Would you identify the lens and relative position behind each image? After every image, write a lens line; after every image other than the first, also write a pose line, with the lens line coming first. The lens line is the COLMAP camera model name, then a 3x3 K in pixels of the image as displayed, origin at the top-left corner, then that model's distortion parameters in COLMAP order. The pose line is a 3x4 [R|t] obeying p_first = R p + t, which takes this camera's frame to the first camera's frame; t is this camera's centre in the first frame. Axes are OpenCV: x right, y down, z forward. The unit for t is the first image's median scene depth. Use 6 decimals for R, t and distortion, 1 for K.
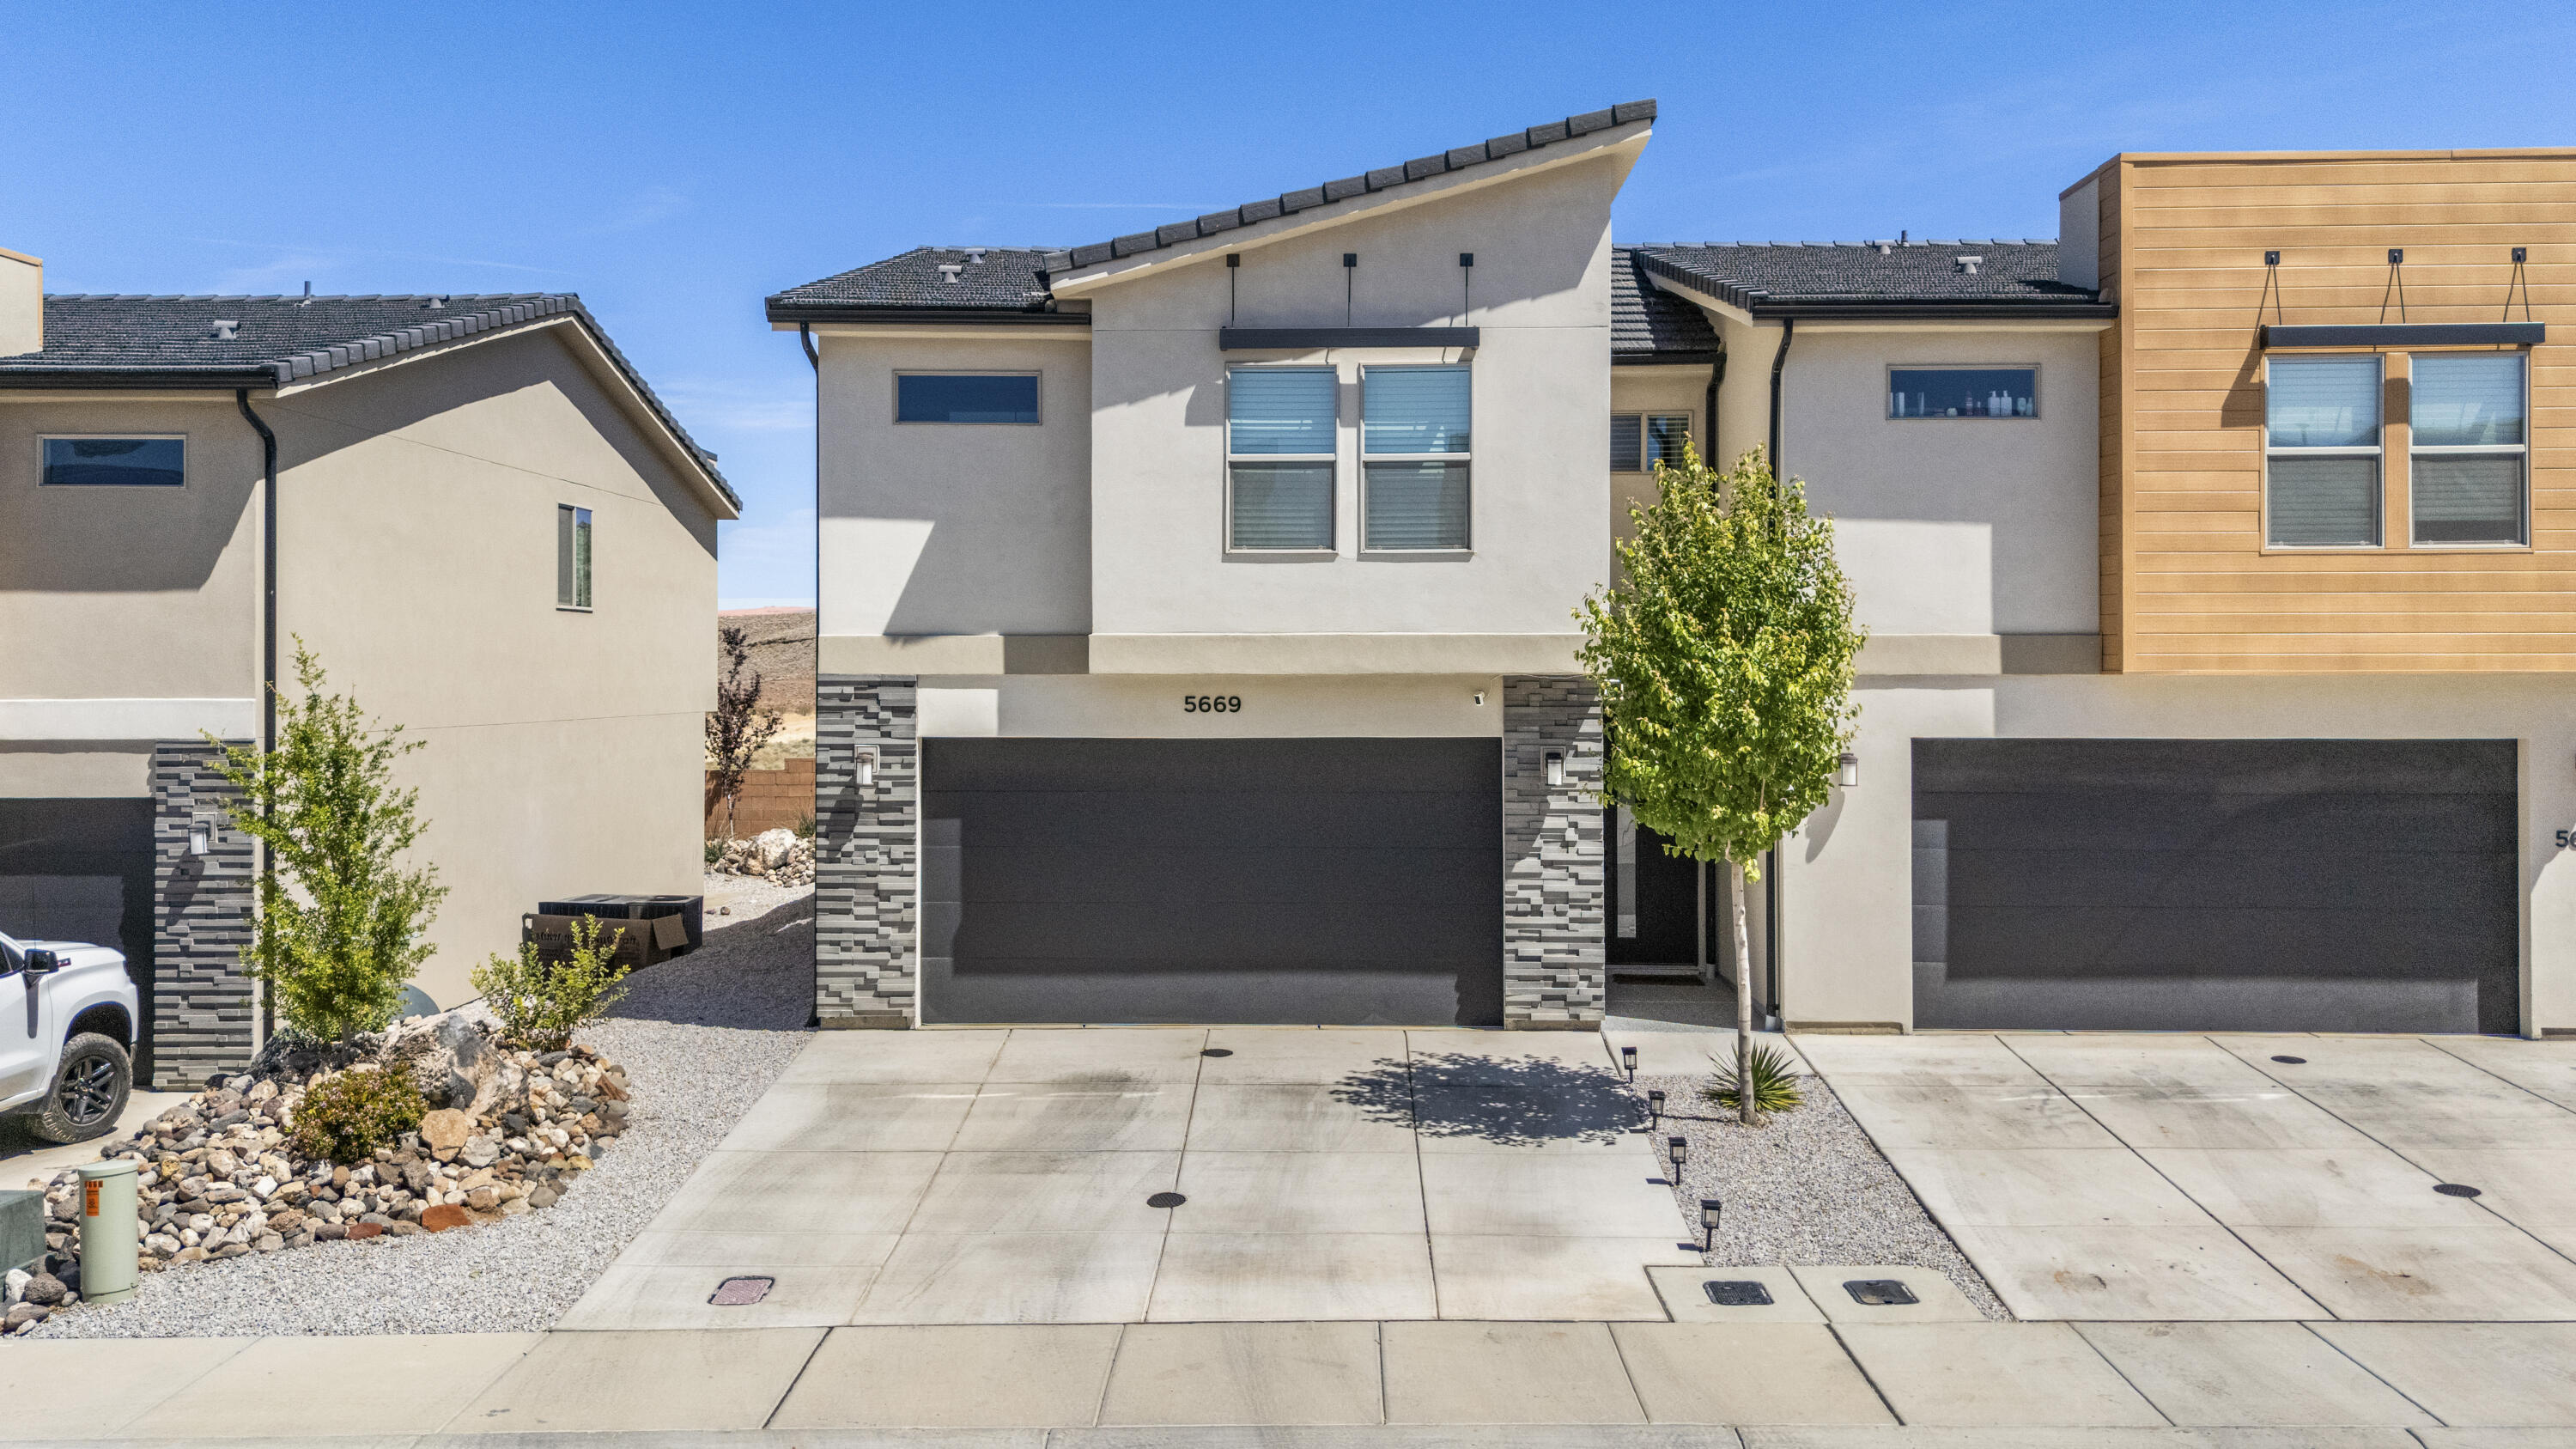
lens RADIAL K [[1927.1, 0, 1280.6], [0, 1927.1, 738.9], [0, 0, 1]] dist [0.043151, -0.016636]
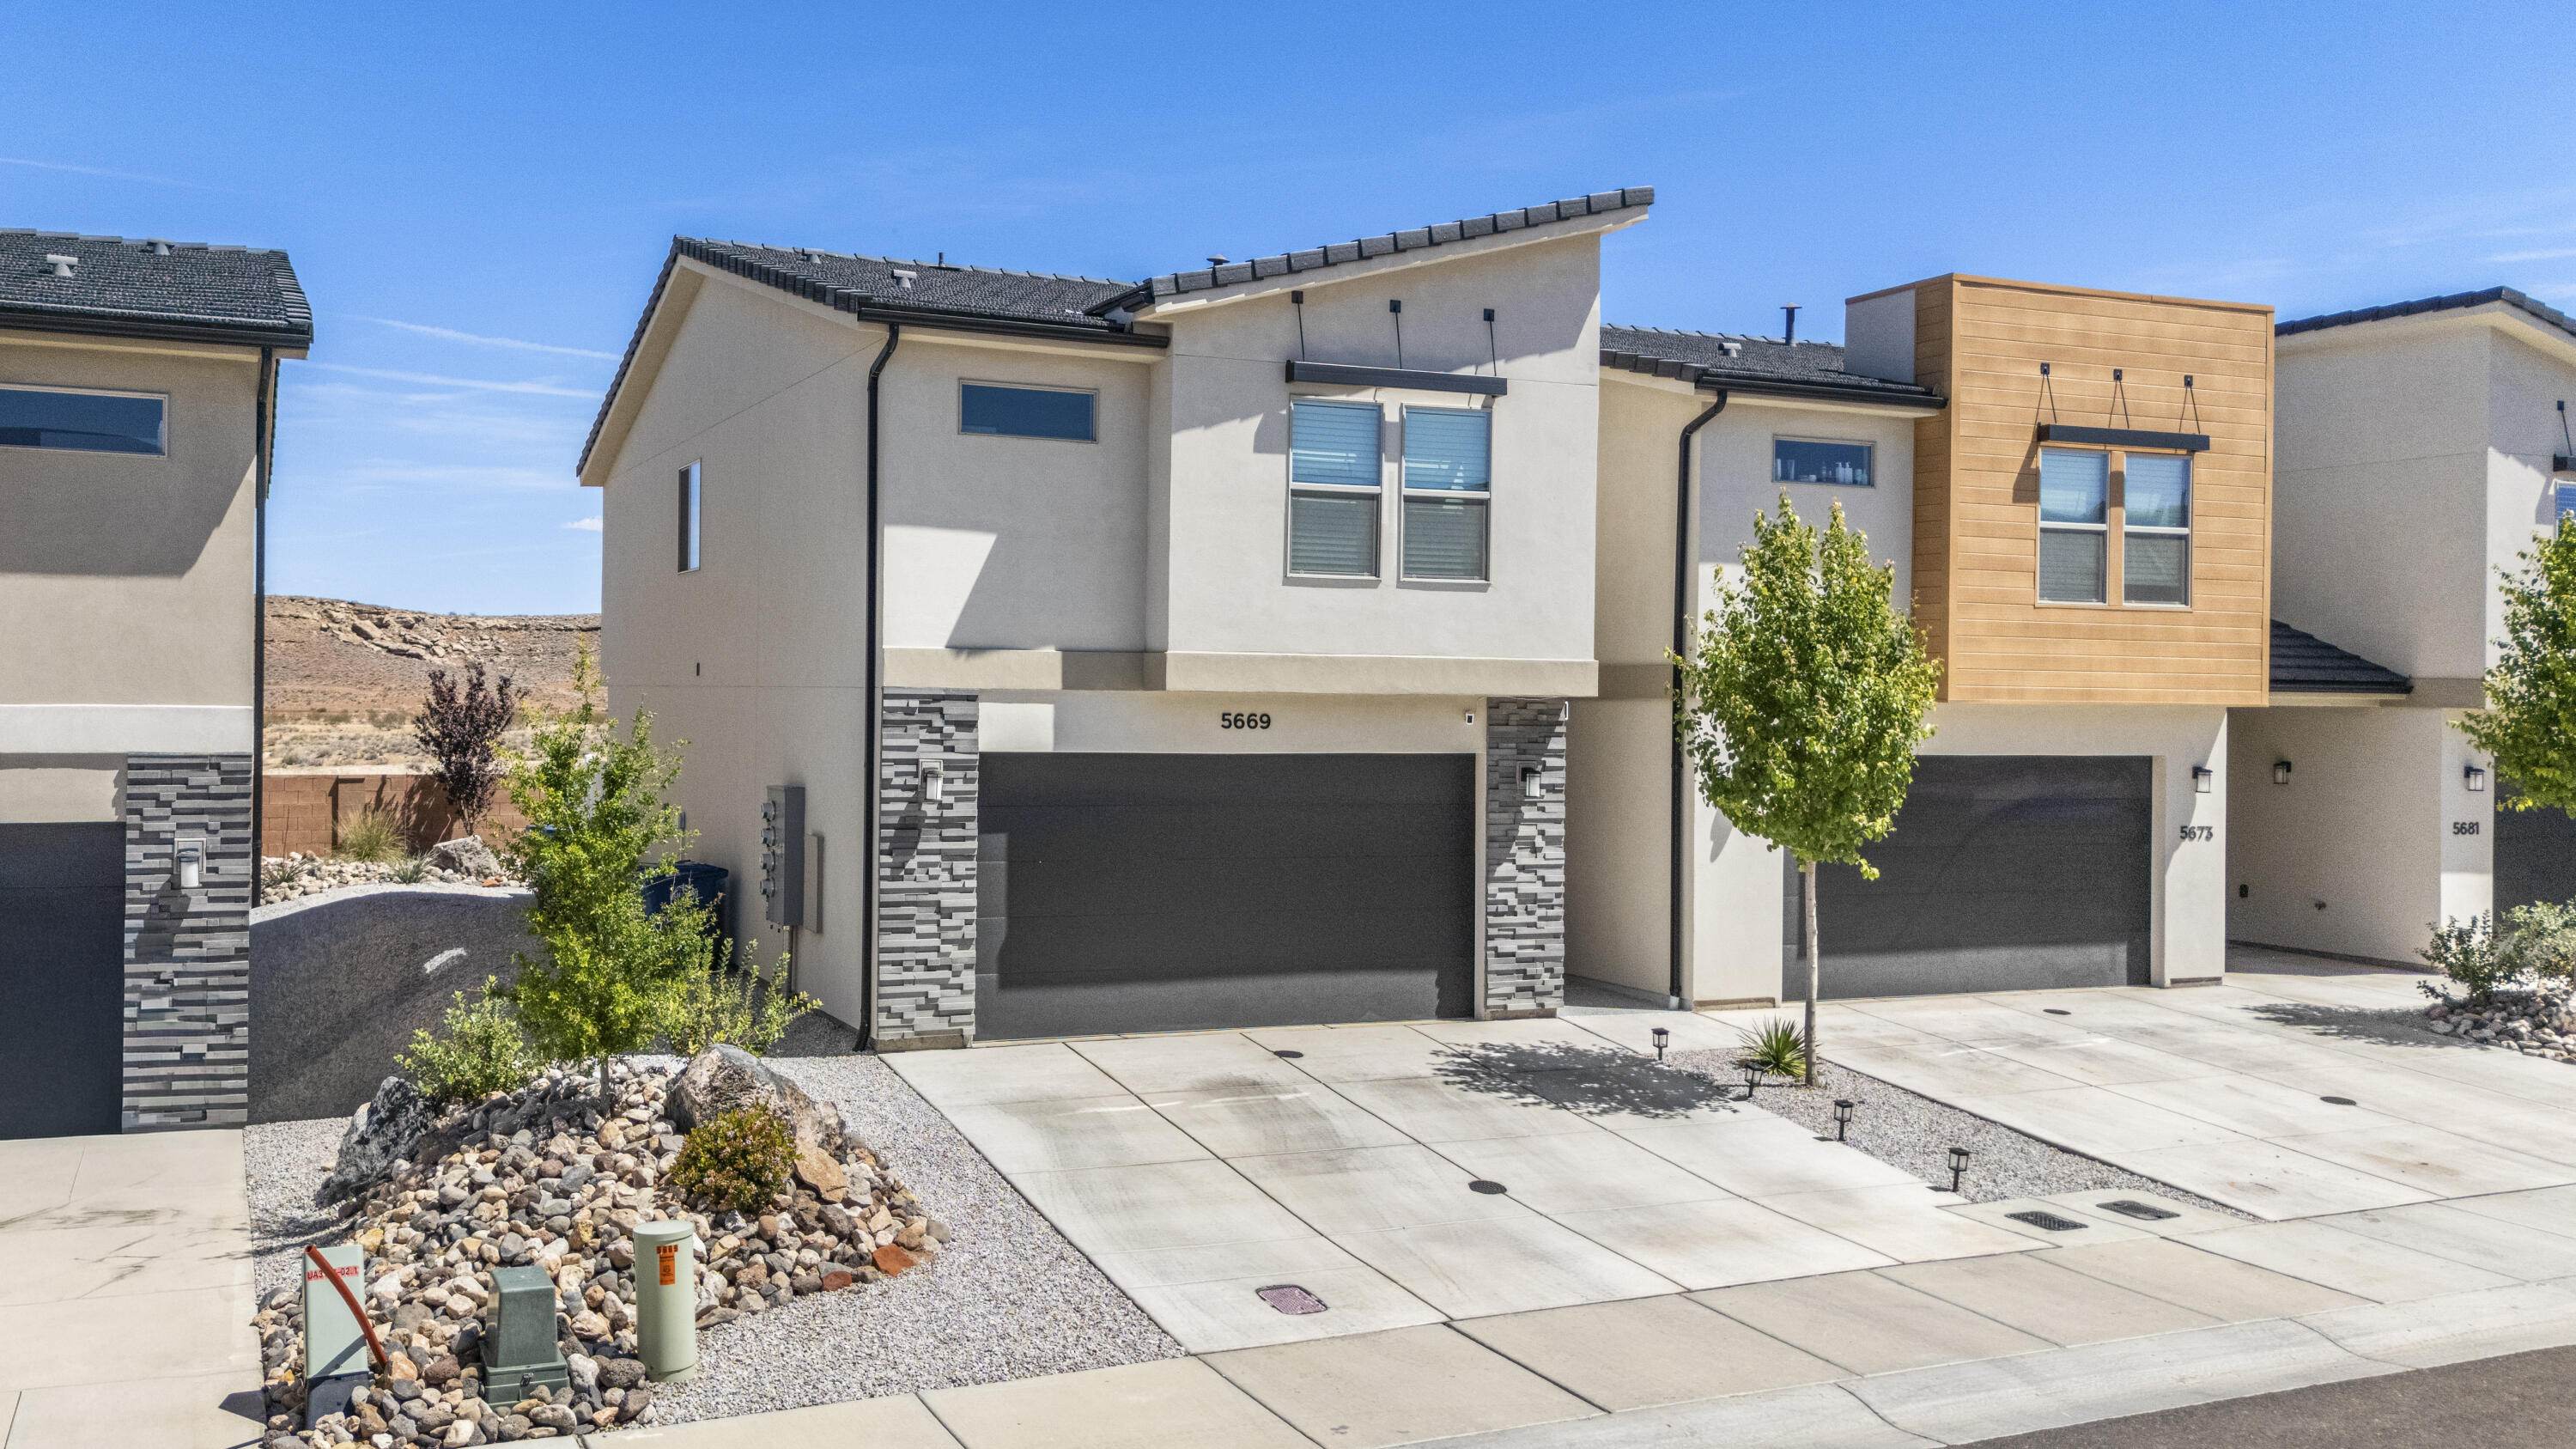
lens RADIAL K [[1875.5, 0, 1130.2], [0, 1875.5, 770.1], [0, 0, 1]] dist [0.035298, -0.000257]
pose [[0.934150, -0.001306, 0.356878, -0.462813], [-0.001584, 0.999968, 0.007804, 0.000723], [-0.356877, -0.007856, 0.934118, 0.077119]]
